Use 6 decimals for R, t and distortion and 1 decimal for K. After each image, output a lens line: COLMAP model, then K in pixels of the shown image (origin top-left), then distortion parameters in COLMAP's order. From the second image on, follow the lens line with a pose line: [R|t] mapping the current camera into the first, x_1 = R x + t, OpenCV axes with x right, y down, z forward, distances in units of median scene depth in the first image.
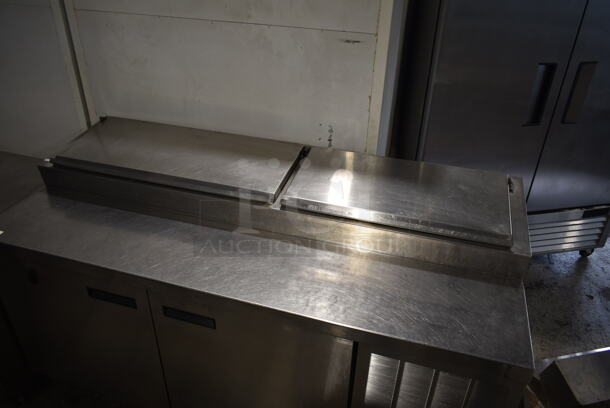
lens RADIAL K [[466.5, 0, 304.9], [0, 466.5, 205.1], [0, 0, 1]] dist [-0.019110, 0.006264]
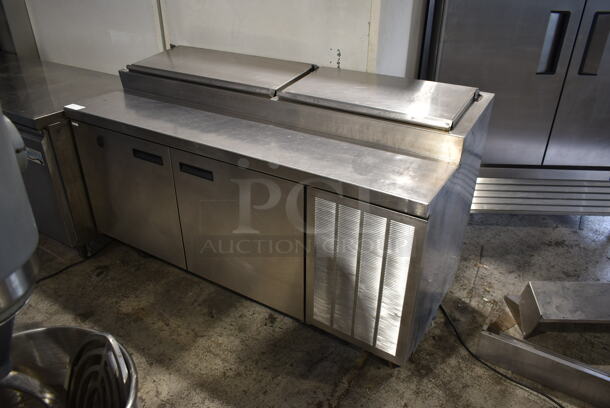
lens RADIAL K [[466.5, 0, 304.7], [0, 466.5, 203.4], [0, 0, 1]] dist [-0.019110, 0.006264]
pose [[0.967656, 0.106165, -0.228846, 0.232691], [-0.115222, 0.992985, -0.026546, 0.214172], [0.224422, 0.052056, 0.973101, -0.132815]]
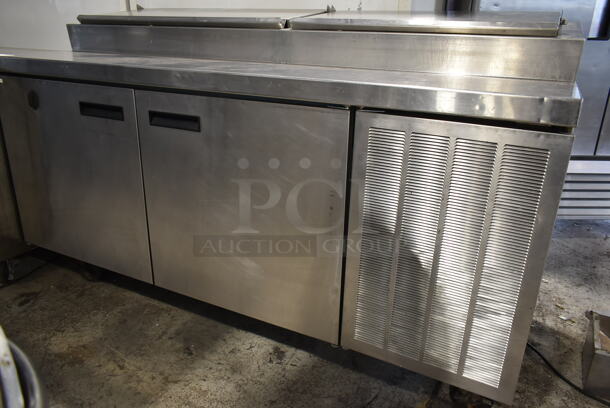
lens RADIAL K [[466.5, 0, 304.8], [0, 466.5, 203.7], [0, 0, 1]] dist [-0.019110, 0.006264]
pose [[0.985770, 0.062586, -0.156012, 0.094576], [-0.090696, 0.979450, -0.180145, 0.344987], [0.141532, 0.191731, 0.971189, 0.132167]]
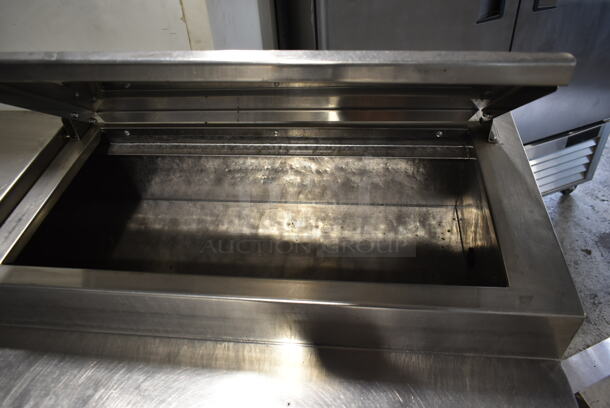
lens RADIAL K [[466.5, 0, 305.6], [0, 466.5, 203.3], [0, 0, 1]] dist [-0.019110, 0.006264]
pose [[0.980499, -0.172447, 0.094258, 0.138699], [0.162279, 0.980967, 0.106631, -0.034815], [-0.110852, -0.089255, 0.989821, 0.380606]]
